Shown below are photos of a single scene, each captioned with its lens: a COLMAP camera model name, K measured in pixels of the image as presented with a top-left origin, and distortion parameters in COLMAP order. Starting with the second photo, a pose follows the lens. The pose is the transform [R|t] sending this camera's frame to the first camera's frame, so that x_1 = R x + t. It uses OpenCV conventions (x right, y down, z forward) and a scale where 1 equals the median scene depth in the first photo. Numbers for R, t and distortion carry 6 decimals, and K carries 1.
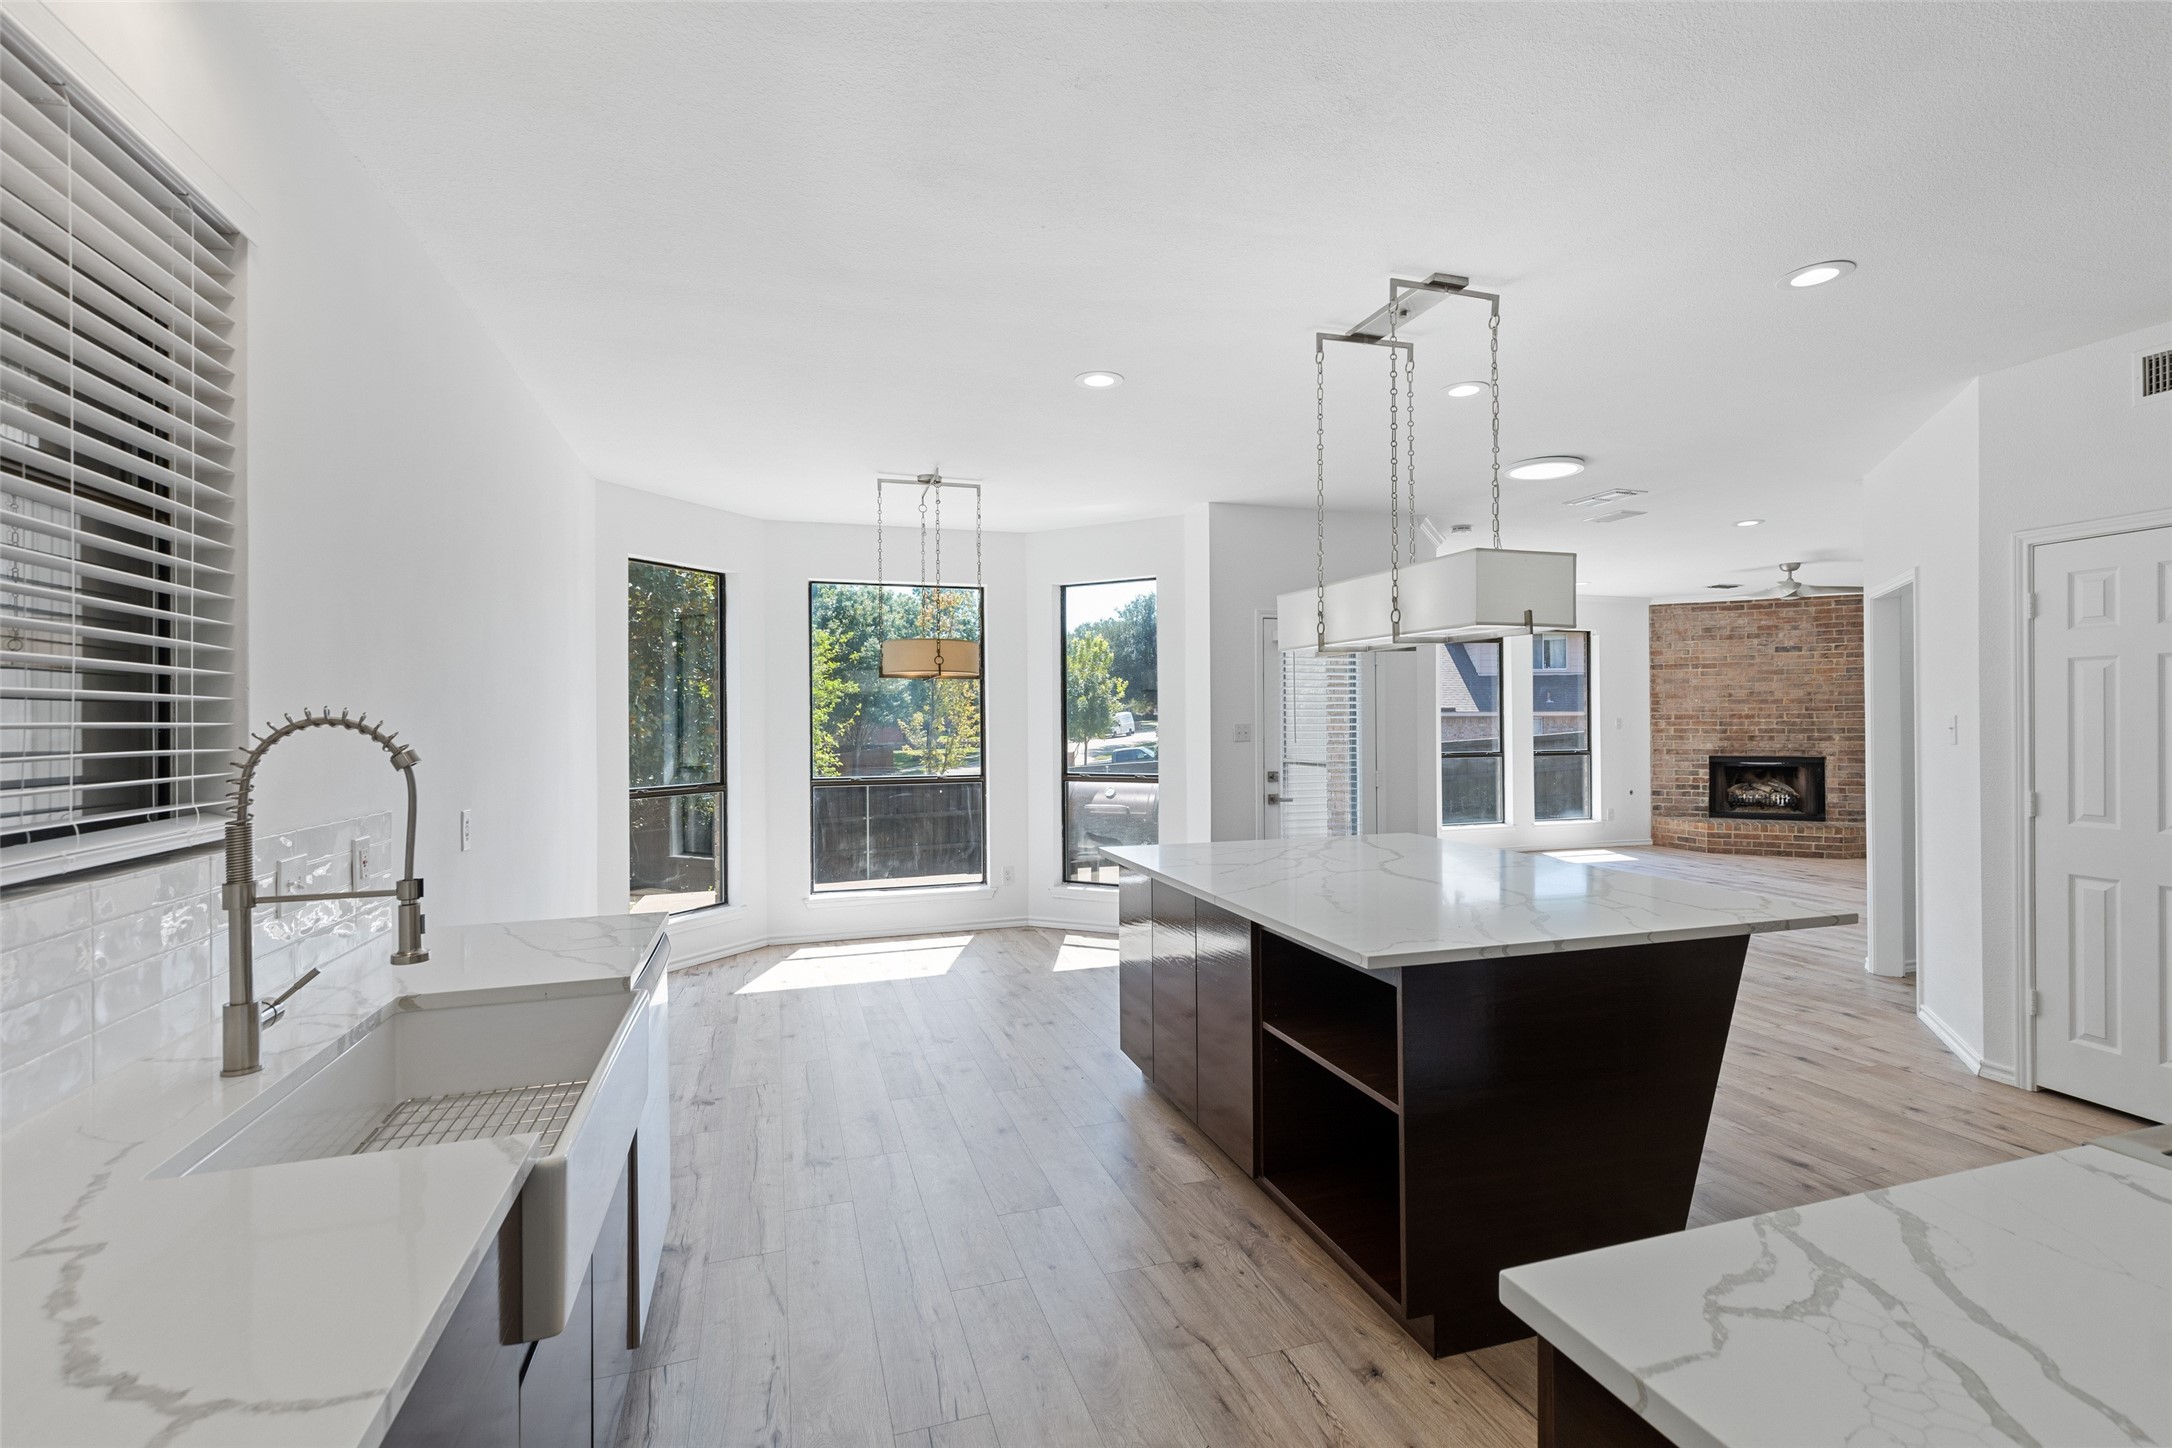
lens RADIAL K [[972.6, 0, 1095.3], [0, 972.6, 716.9], [0, 0, 1]] dist [0.005394, -0.000565]
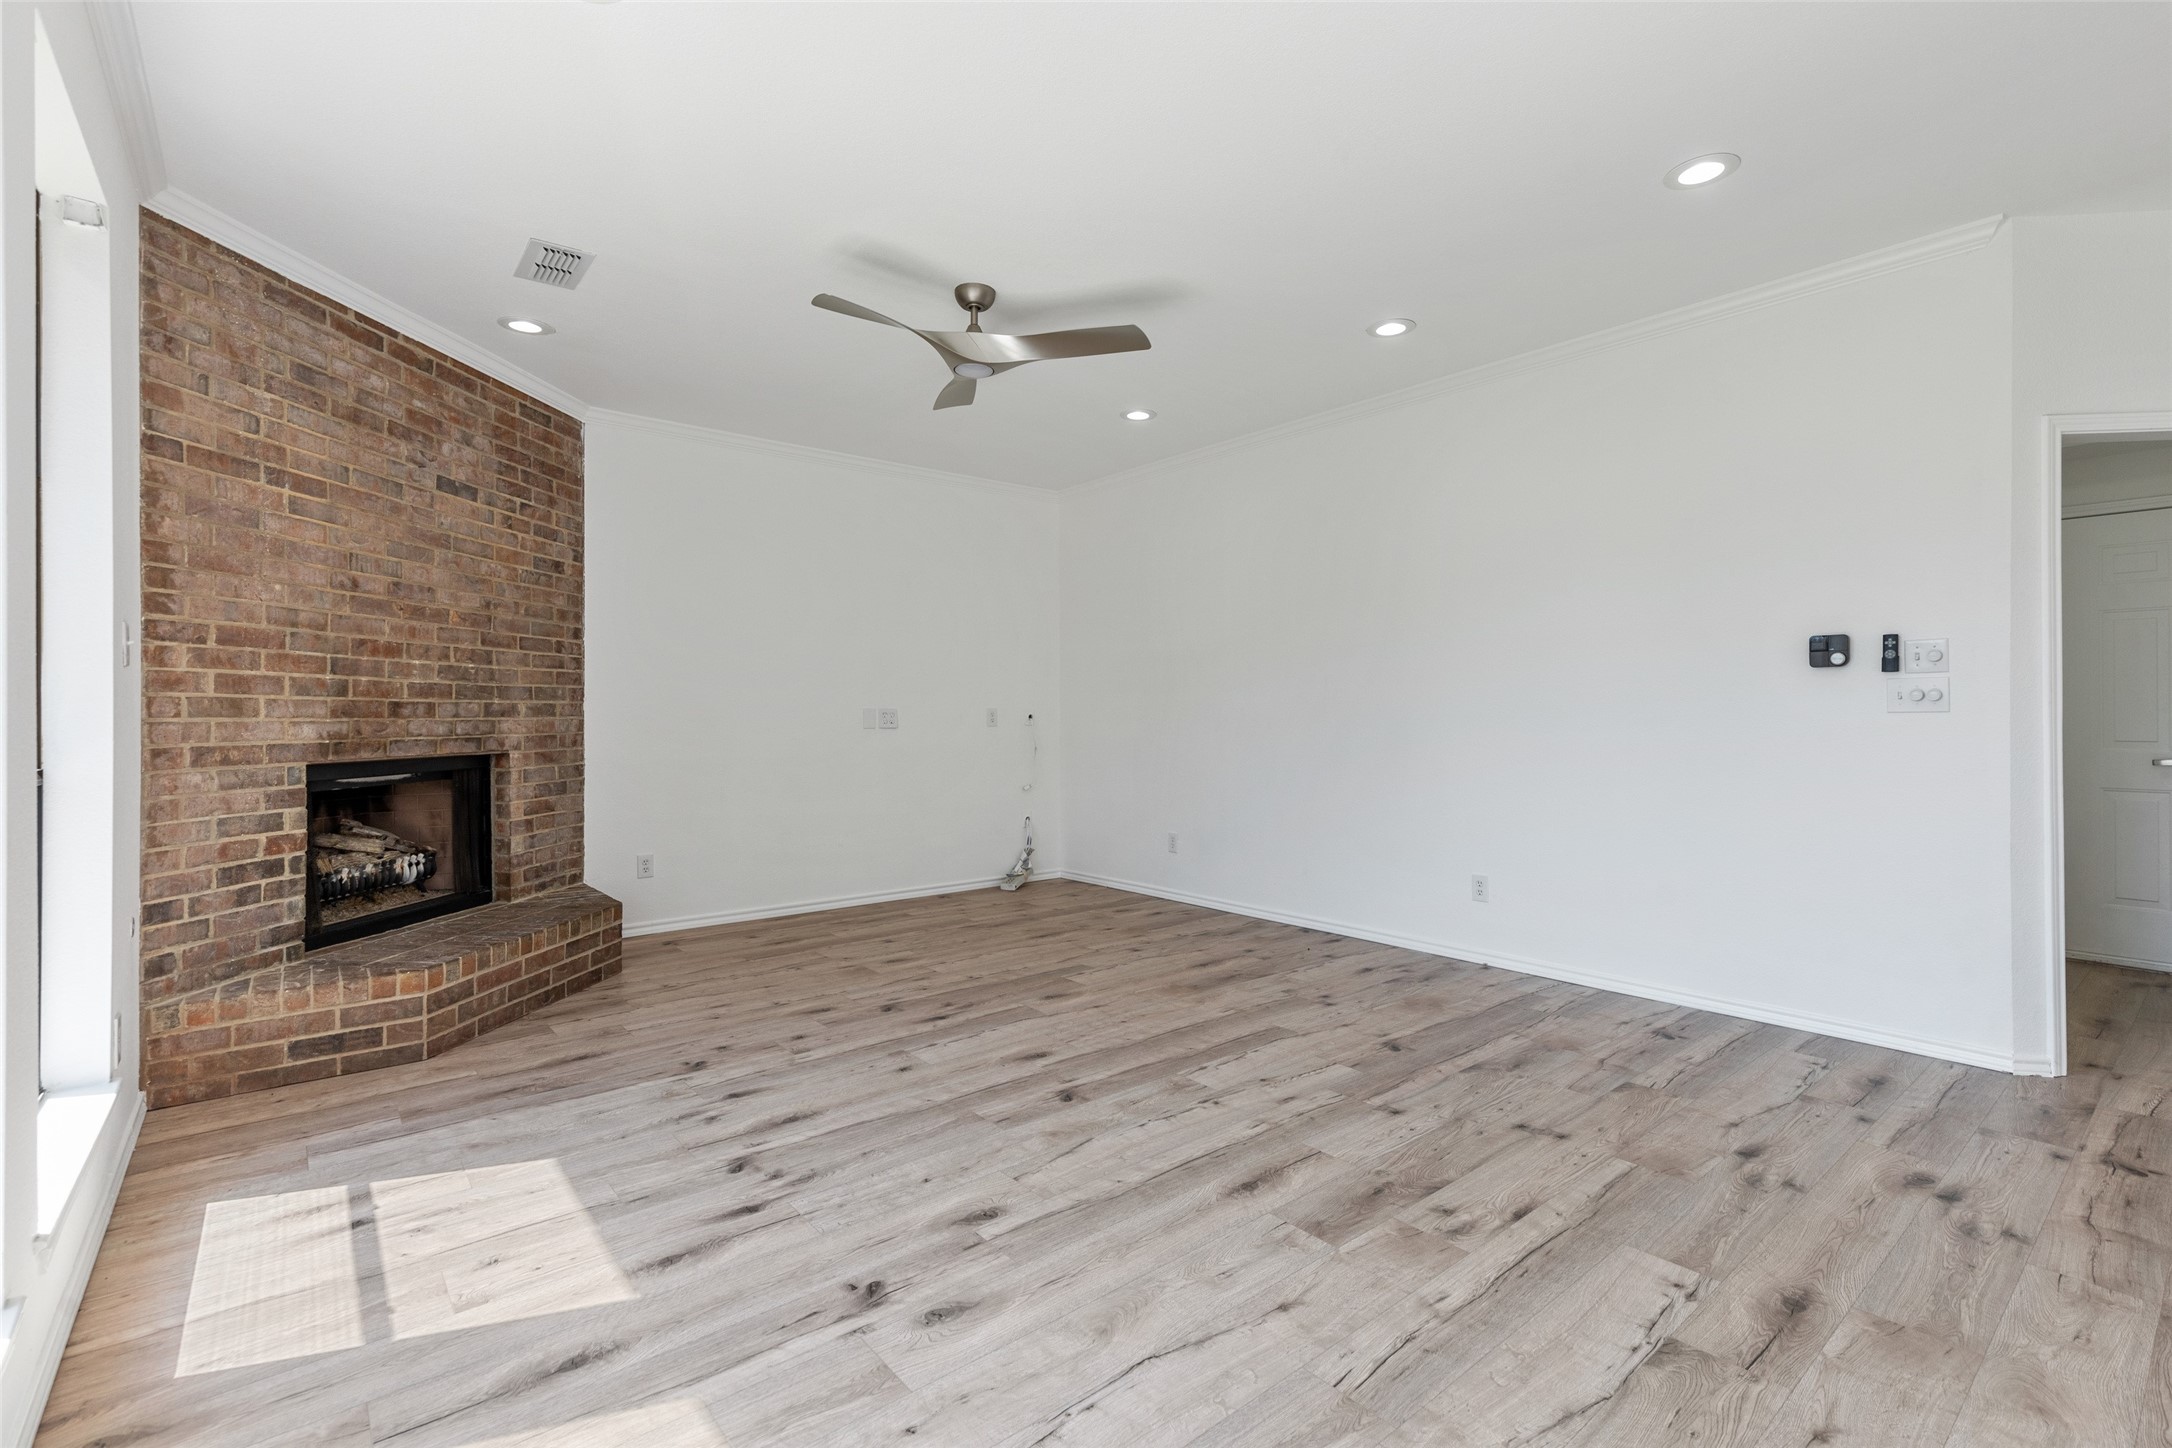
lens RADIAL K [[978.1, 0, 1090.3], [0, 978.1, 711.4], [0, 0, 1]] dist [0.003846, -0.000157]
pose [[-0.367759, 0.010569, 0.929861, 0.234312], [0.001560, 0.999941, -0.010748, 0.026491], [-0.929920, -0.002502, -0.367754, 0.884195]]
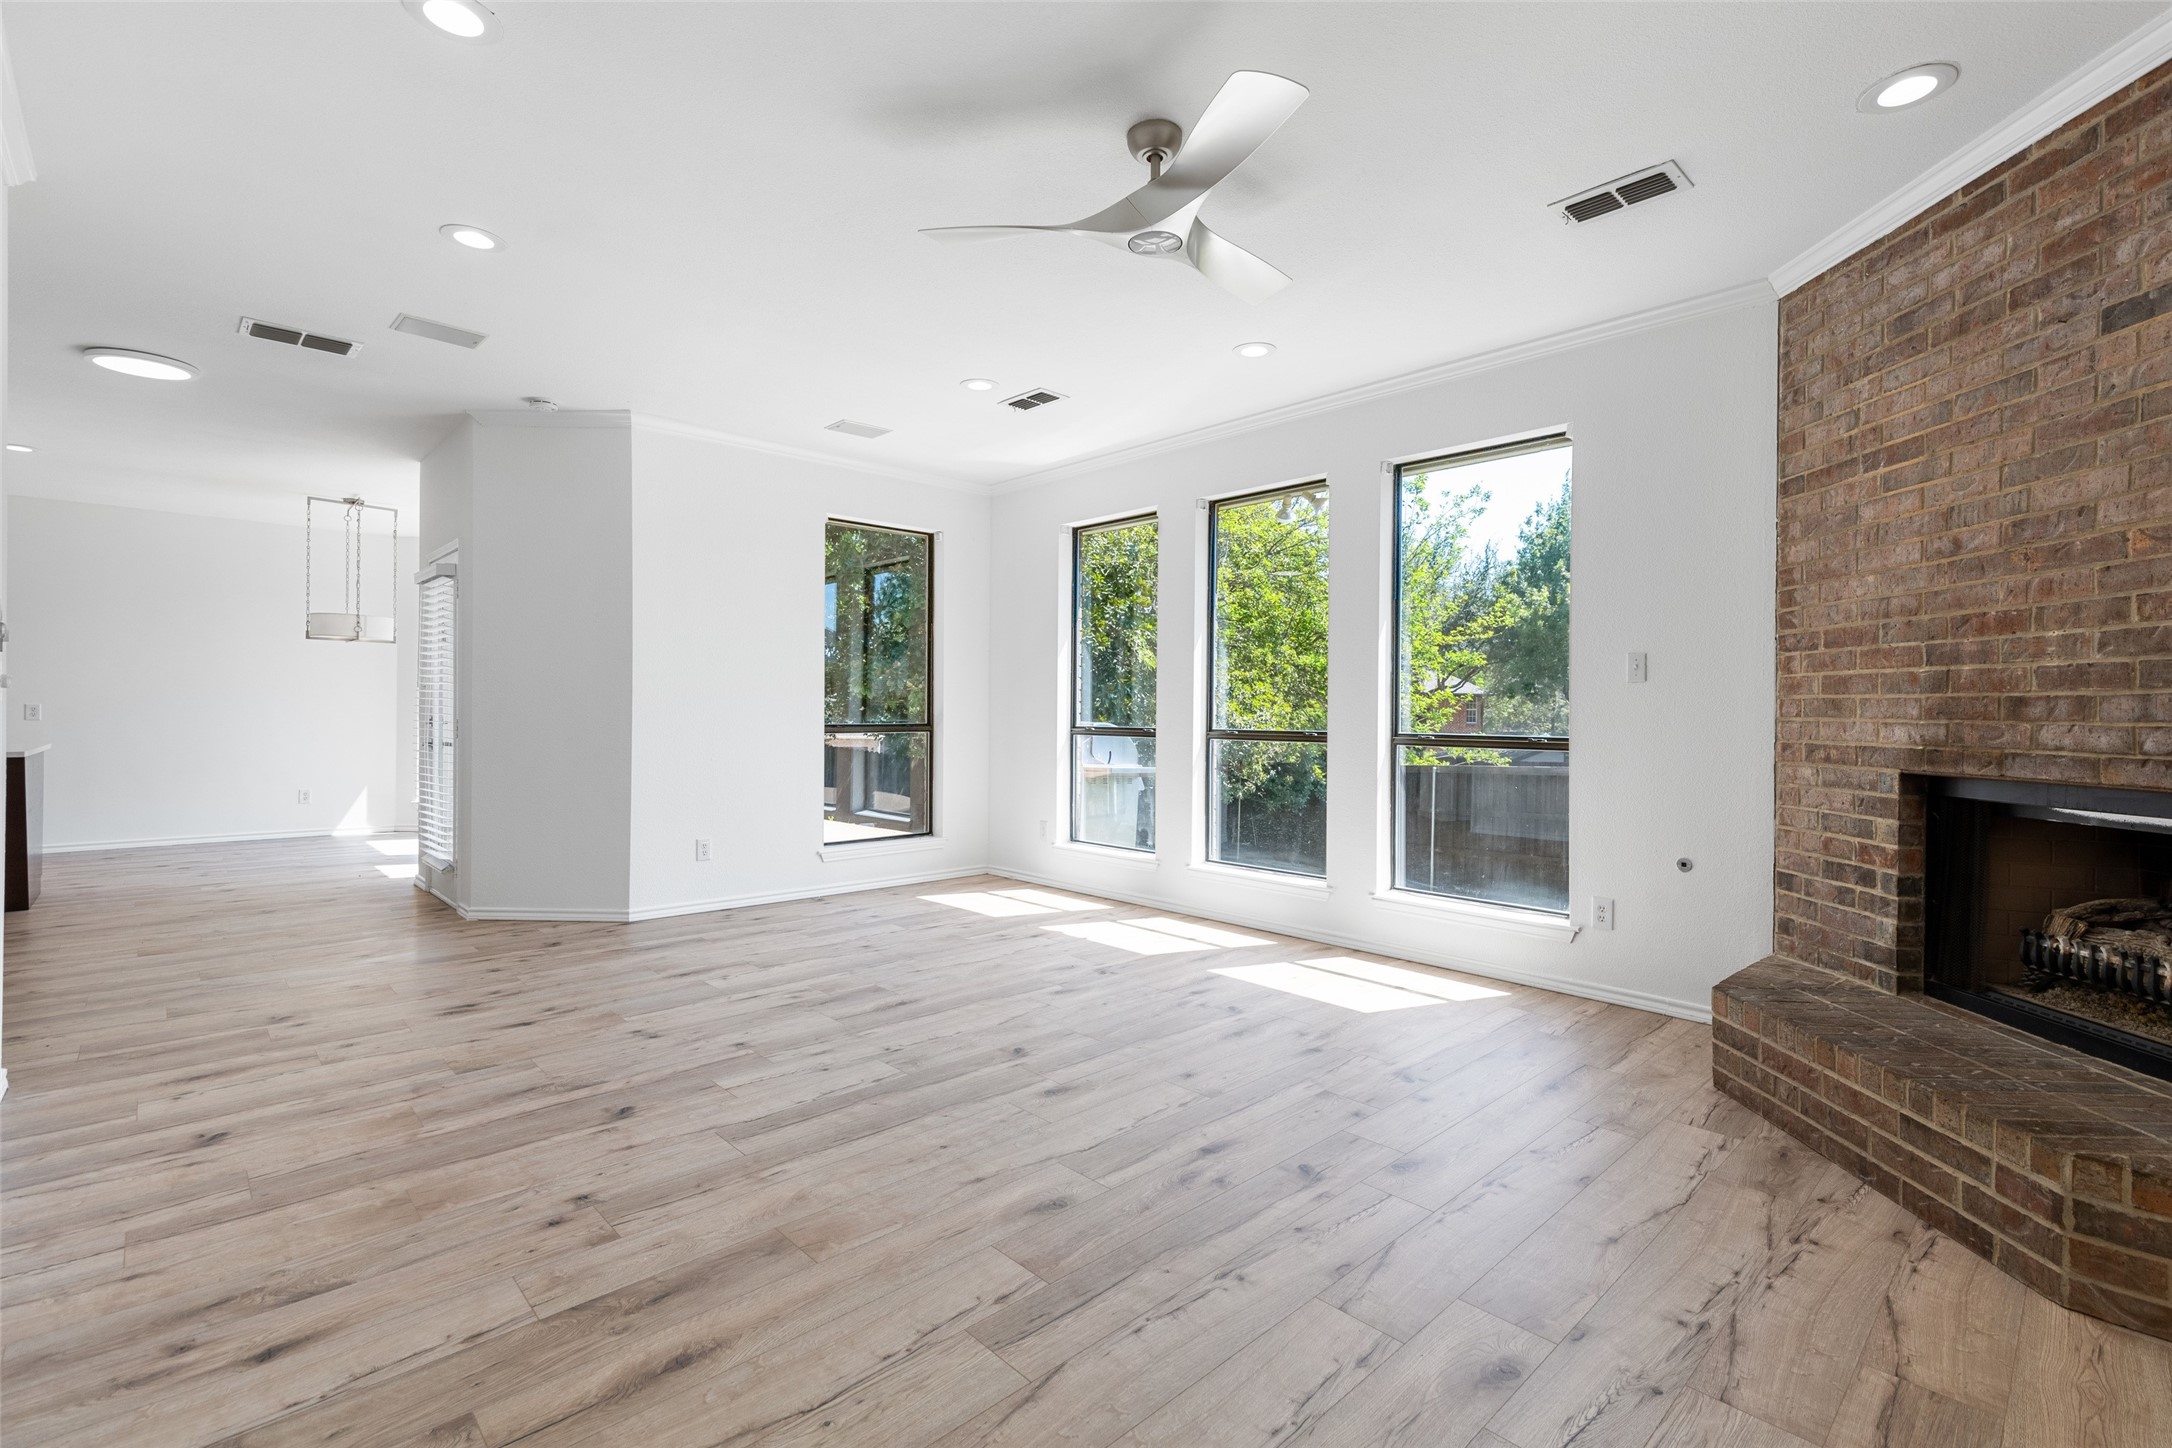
lens RADIAL K [[978.1, 0, 1090.3], [0, 978.1, 711.4], [0, 0, 1]] dist [0.003846, -0.000157]
pose [[0.432821, 0.010716, -0.901416, 0.788587], [-0.007655, 0.999937, 0.008211, 0.022039], [0.901447, 0.003347, 0.432876, 0.672179]]
